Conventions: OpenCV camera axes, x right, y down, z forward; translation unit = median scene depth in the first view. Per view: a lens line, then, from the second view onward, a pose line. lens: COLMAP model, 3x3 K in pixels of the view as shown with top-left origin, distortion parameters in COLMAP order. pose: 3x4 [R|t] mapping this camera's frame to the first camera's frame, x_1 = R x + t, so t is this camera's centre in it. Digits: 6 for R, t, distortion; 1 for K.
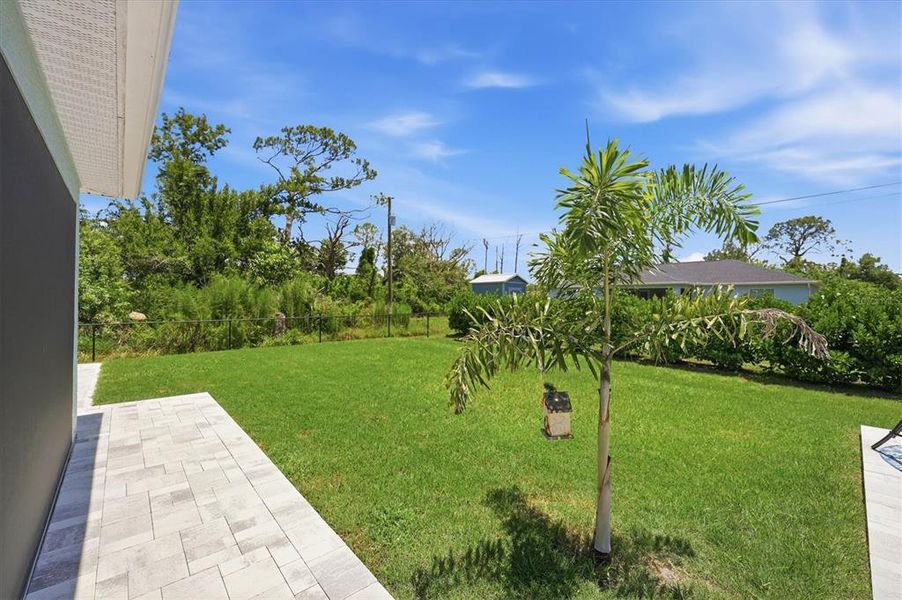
lens RADIAL K [[364.2, 0, 451.0], [0, 364.2, 300.0], [0, 0, 1]] dist [-0.002165, -0.000142]
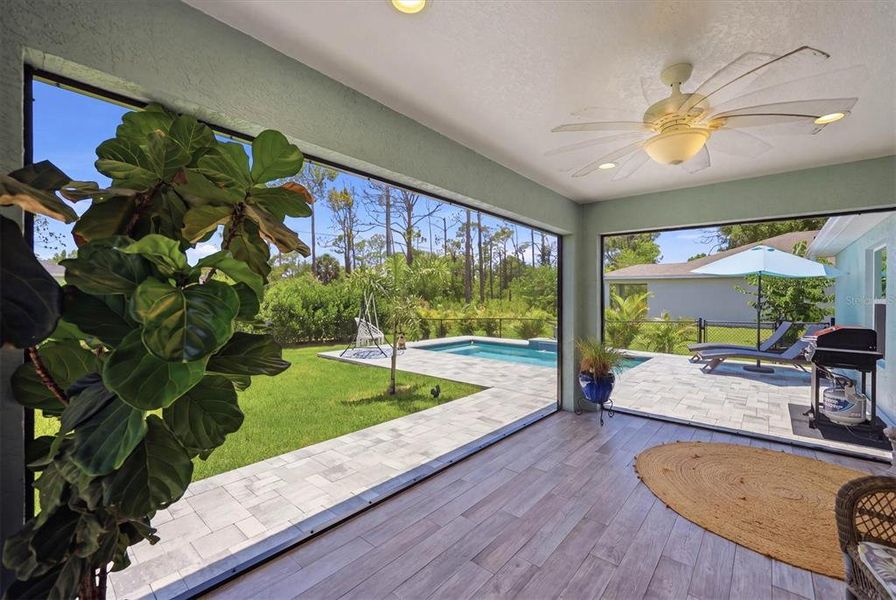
lens RADIAL K [[366.8, 0, 449.6], [0, 366.8, 298.7], [0, 0, 1]] dist [0.001190, 0.000076]
pose [[-0.119070, -0.012116, 0.992812, -0.111608], [-0.006371, 0.999914, 0.011439, -0.001867], [-0.992865, -0.004963, -0.119137, 0.044056]]
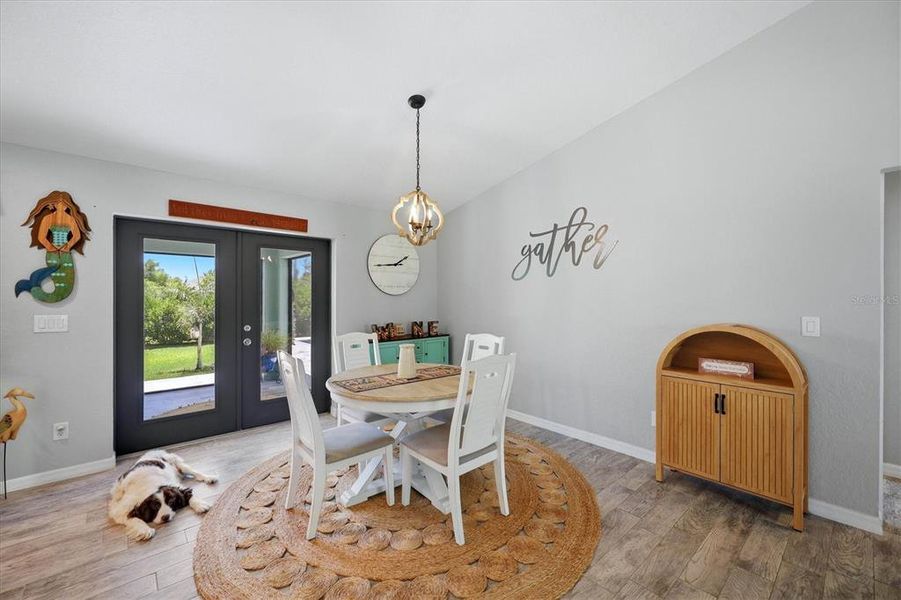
lens RADIAL K [[367.5, 0, 451.0], [0, 367.5, 298.2], [0, 0, 1]] dist [0.001542, 0.000047]
pose [[0.010966, -0.010809, 0.999881, -0.166171], [0.001600, 0.999940, 0.010792, -0.004154], [-0.999939, 0.001481, 0.010983, -0.081968]]
